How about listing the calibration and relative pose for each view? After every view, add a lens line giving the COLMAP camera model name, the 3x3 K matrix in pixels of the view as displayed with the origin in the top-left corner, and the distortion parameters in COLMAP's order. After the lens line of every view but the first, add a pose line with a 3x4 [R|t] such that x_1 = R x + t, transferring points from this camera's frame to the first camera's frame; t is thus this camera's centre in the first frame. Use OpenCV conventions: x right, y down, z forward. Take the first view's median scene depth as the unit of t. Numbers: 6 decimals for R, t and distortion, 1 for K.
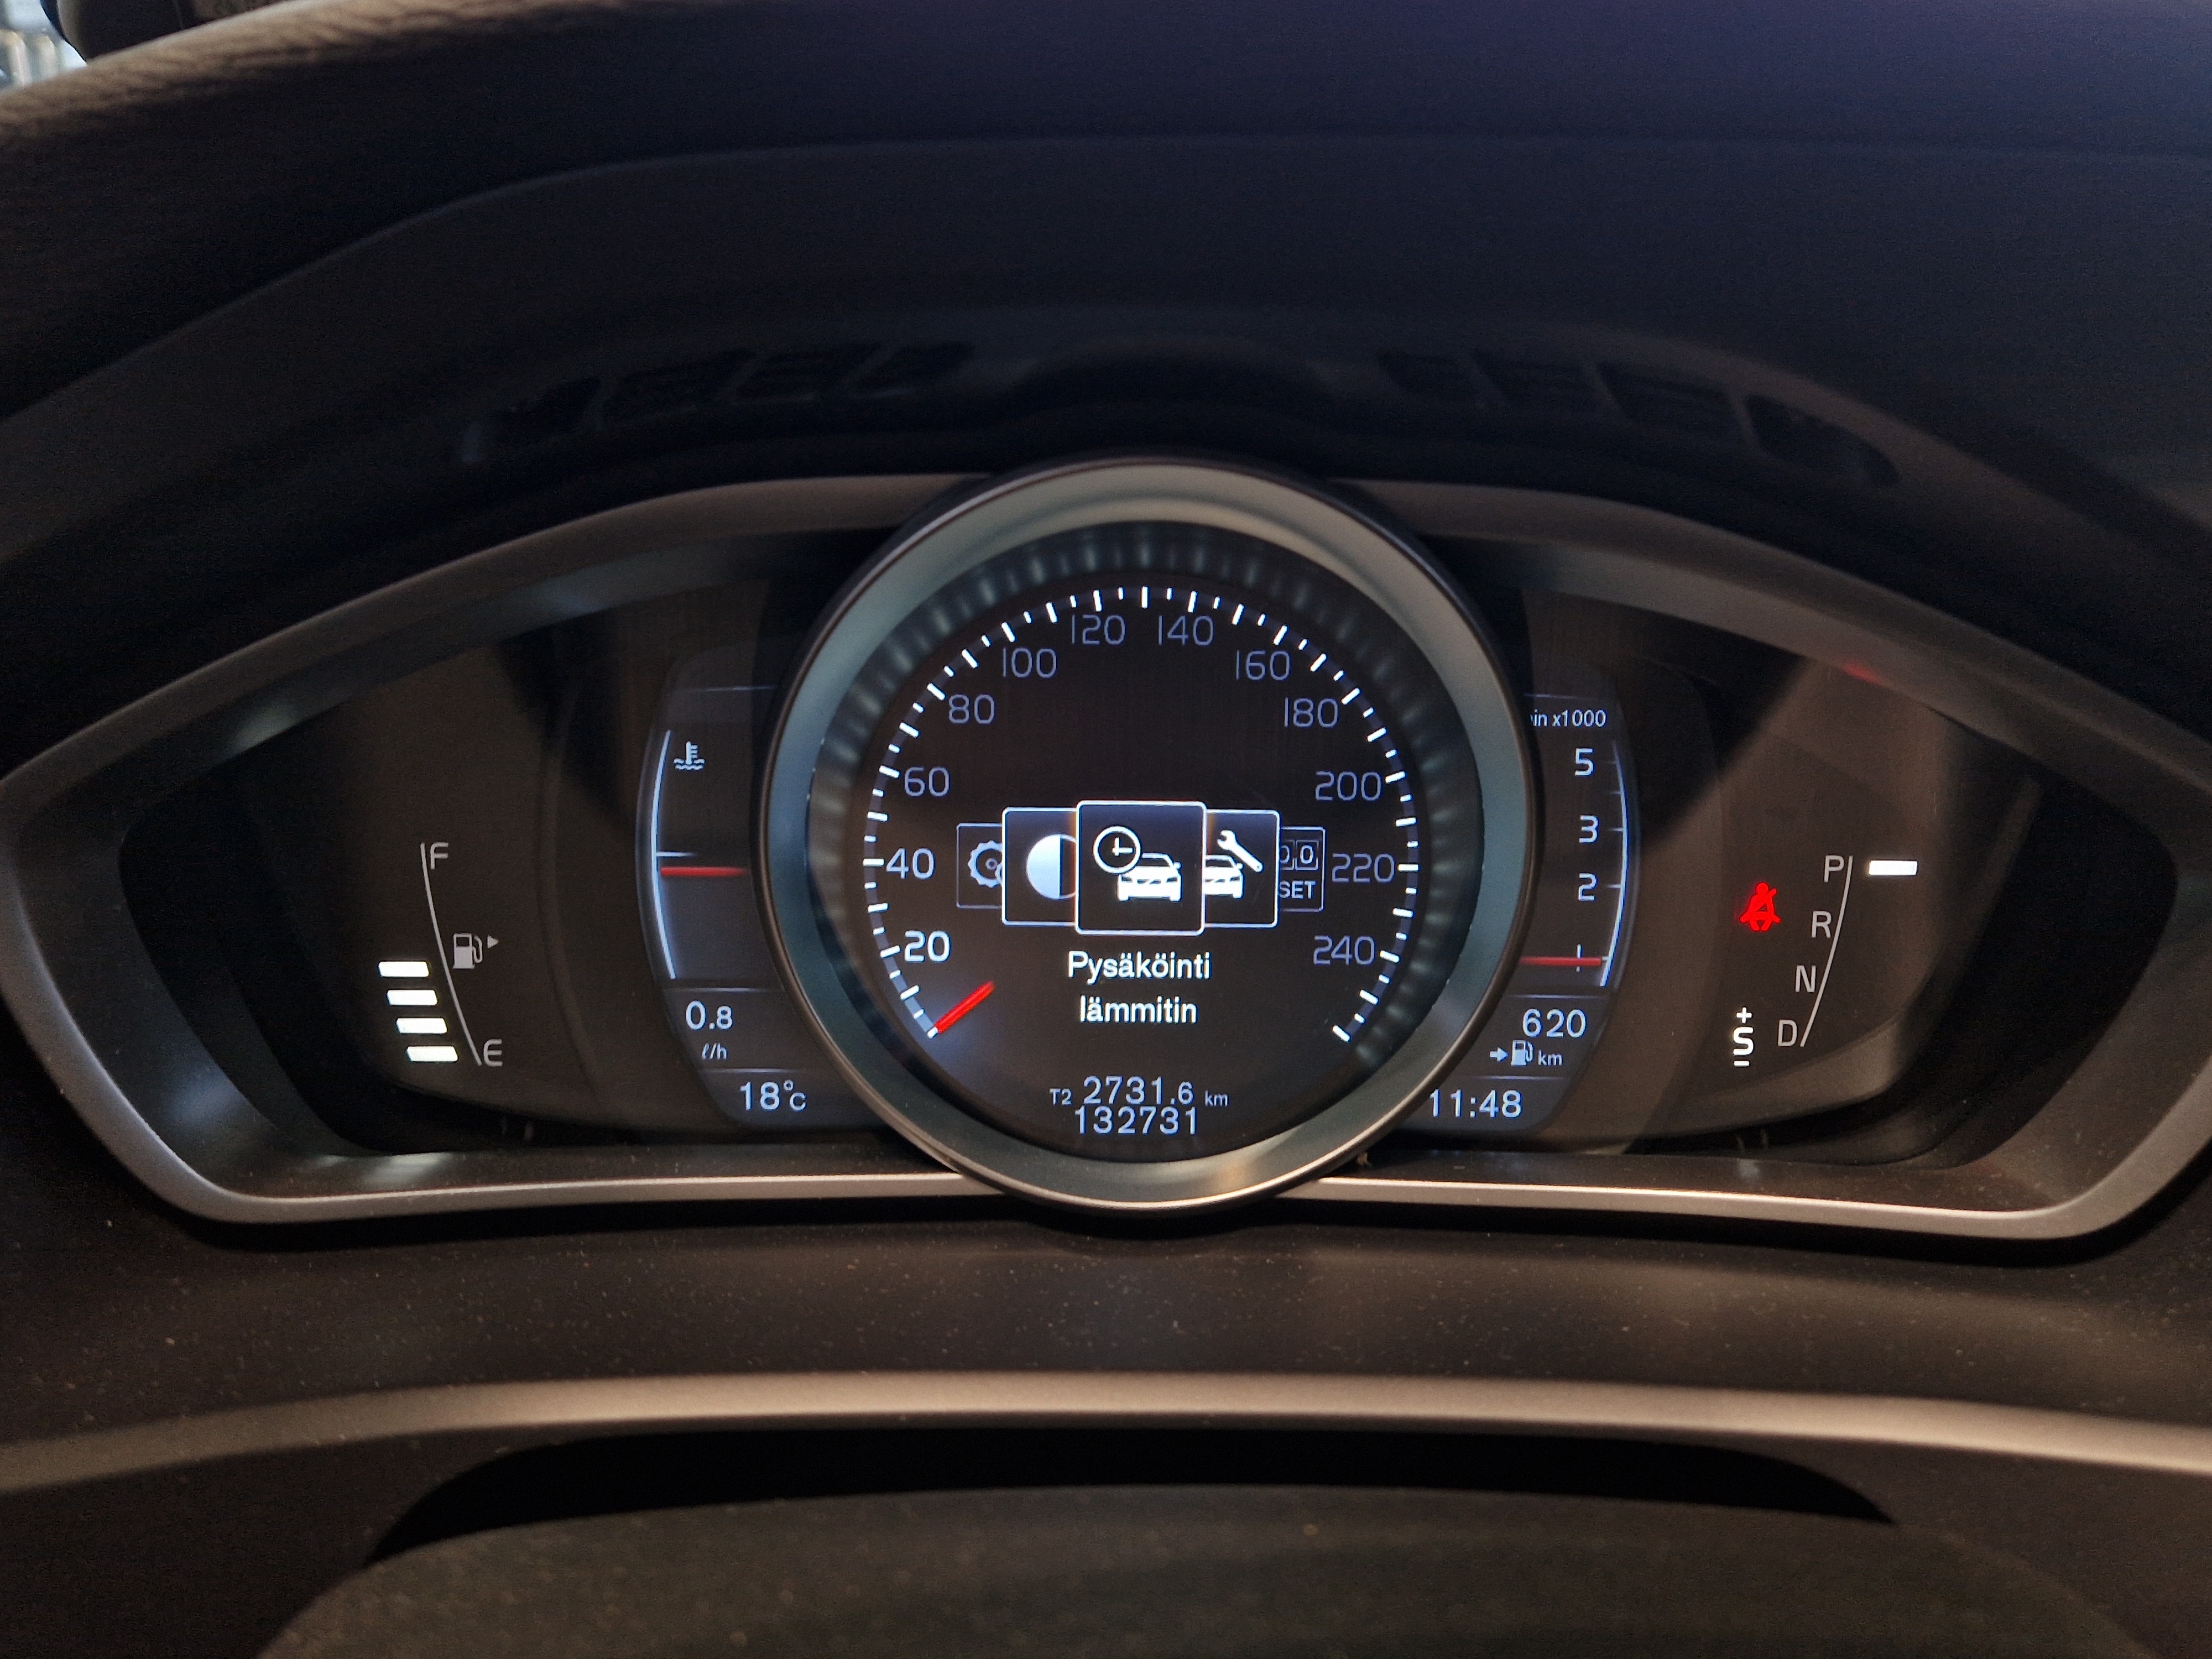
lens RADIAL K [[1850.4, 0, 1124.8], [0, 1850.4, 816.4], [0, 0, 1]] dist [0.052617, -0.029700]
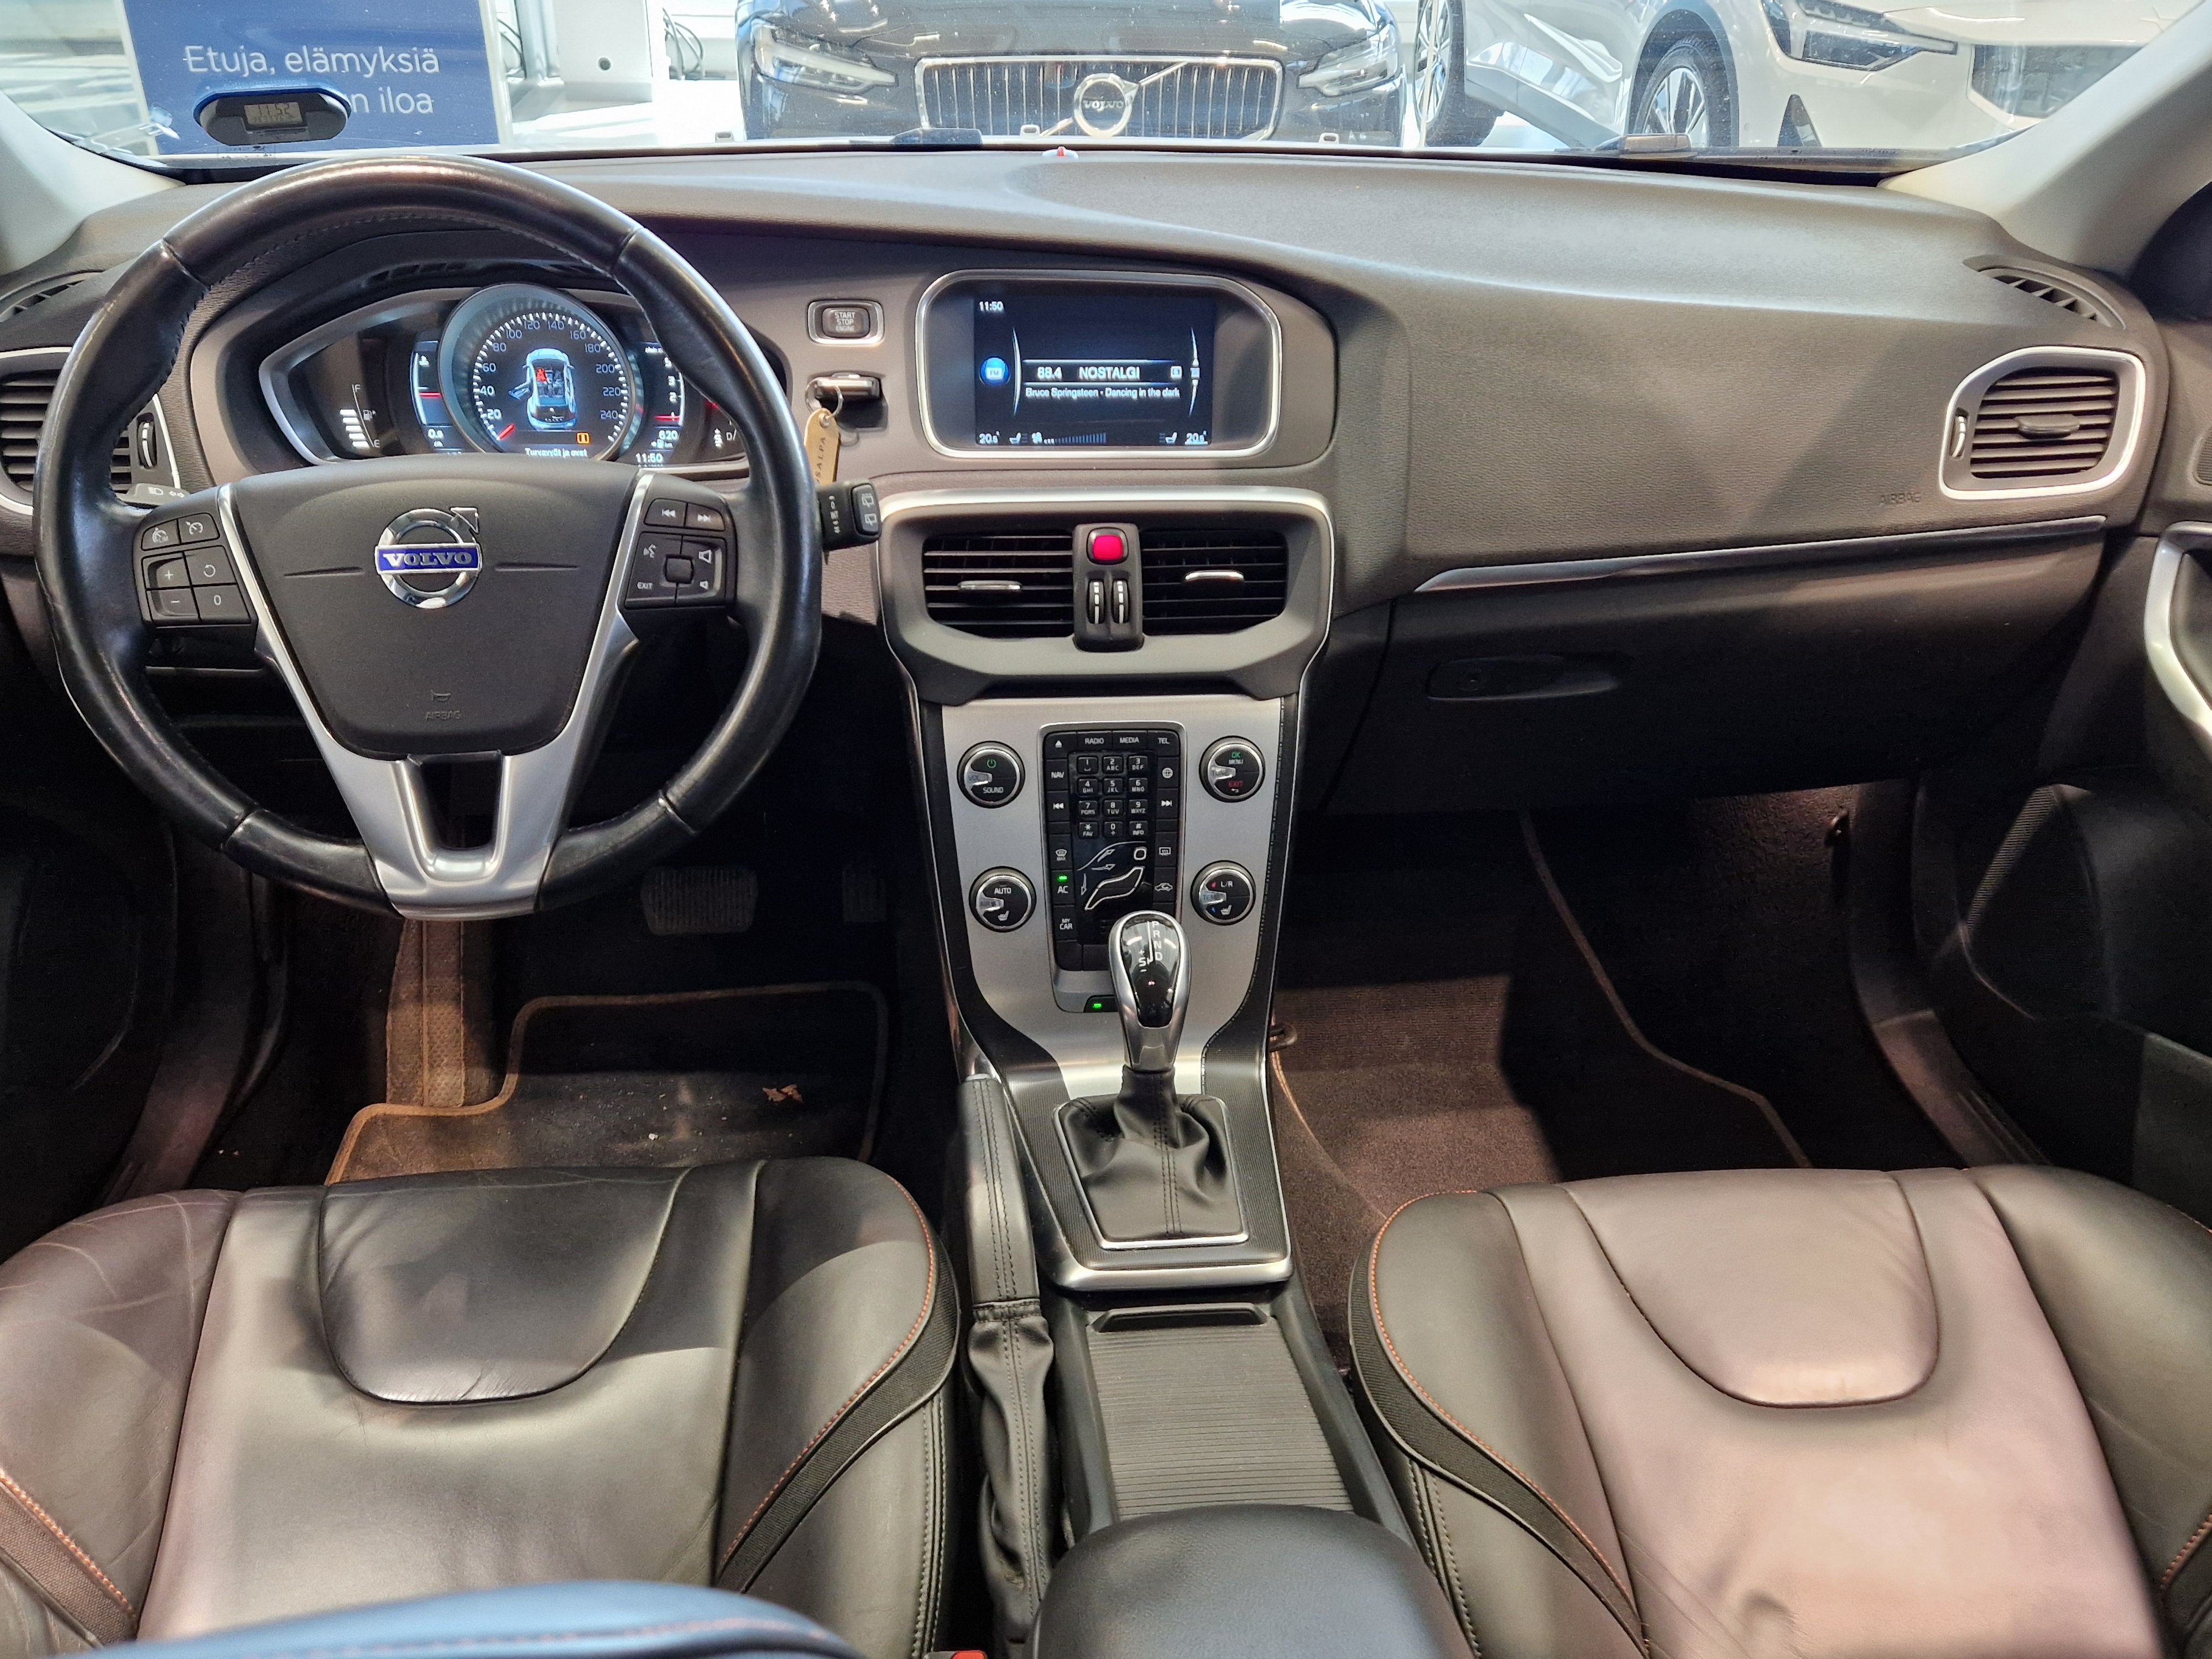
lens RADIAL K [[1850.4, 0, 1118.5], [0, 1850.4, 861.9], [0, 0, 1]] dist [0.052617, -0.029700]
pose [[0.997734, -0.025772, 0.062145, 0.953074], [0.015234, 0.986270, 0.164437, 0.385699], [-0.065530, -0.163118, 0.984428, -3.130392]]
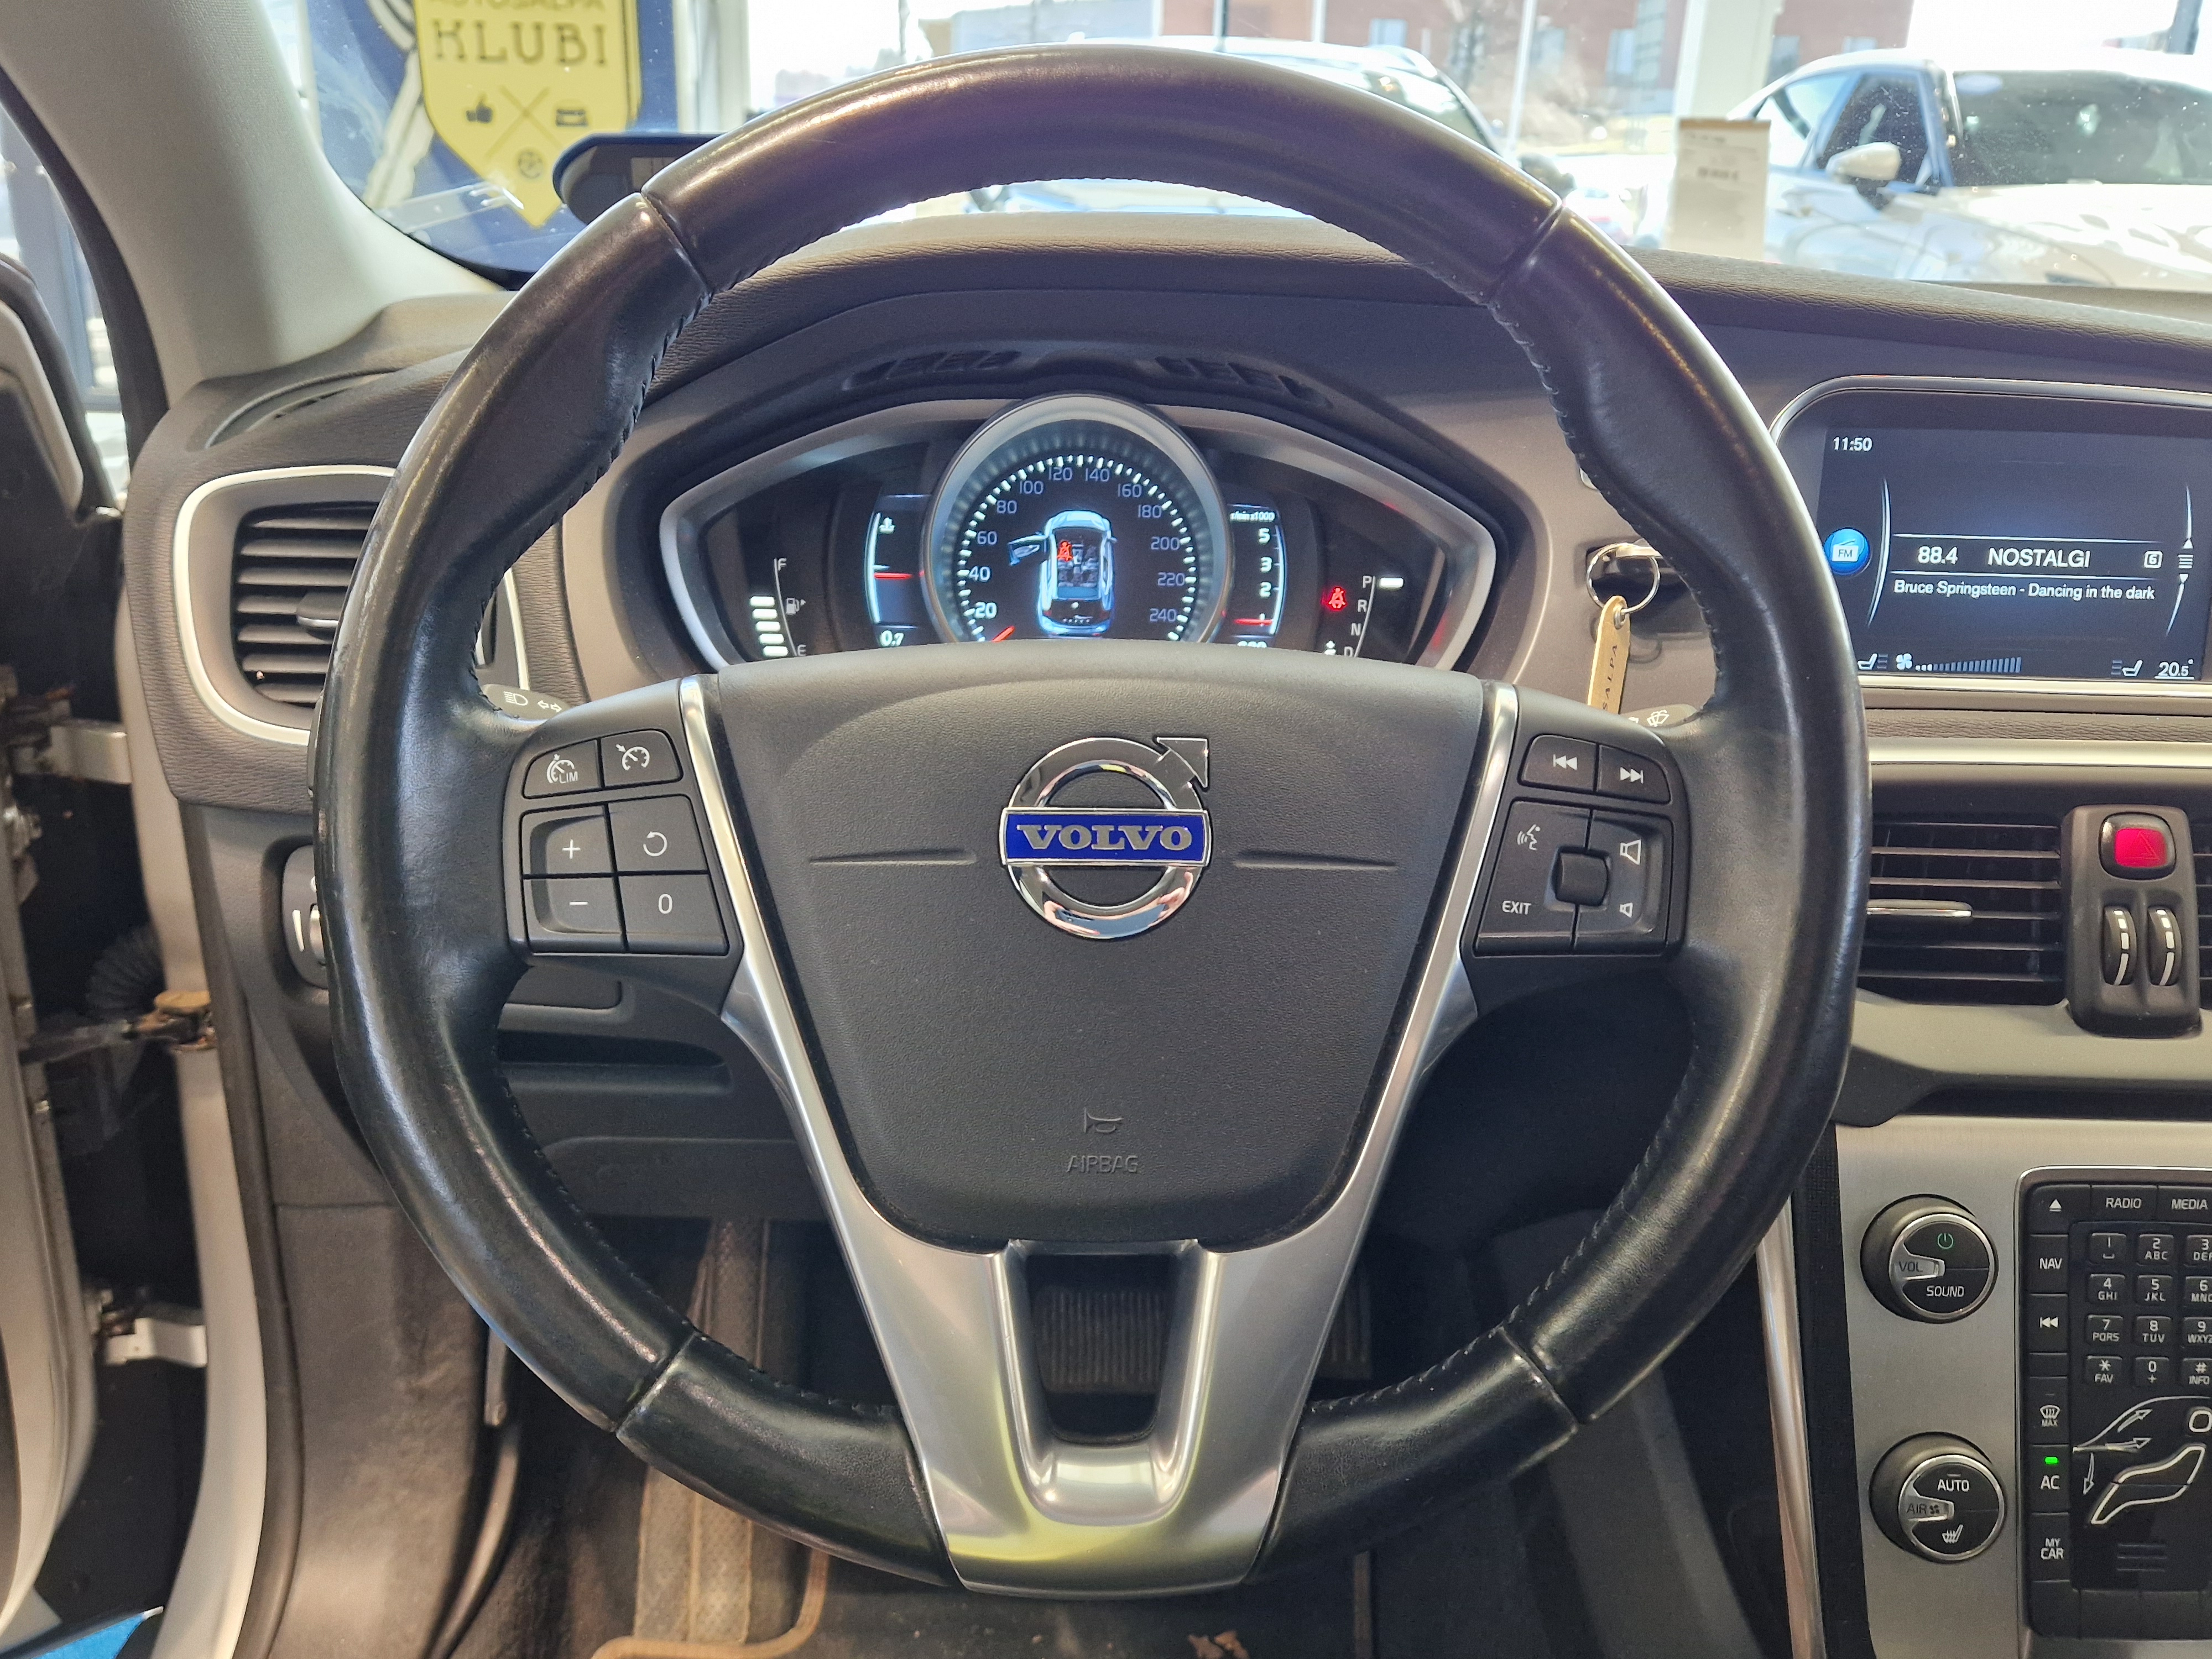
lens RADIAL K [[1850.4, 0, 1107.6], [0, 1850.4, 846.5], [0, 0, 1]] dist [0.052617, -0.029700]
pose [[0.999816, 0.017644, 0.007553, 0.038423], [-0.017684, 0.999830, 0.005280, 0.381635], [-0.007459, -0.005412, 0.999958, -1.455603]]
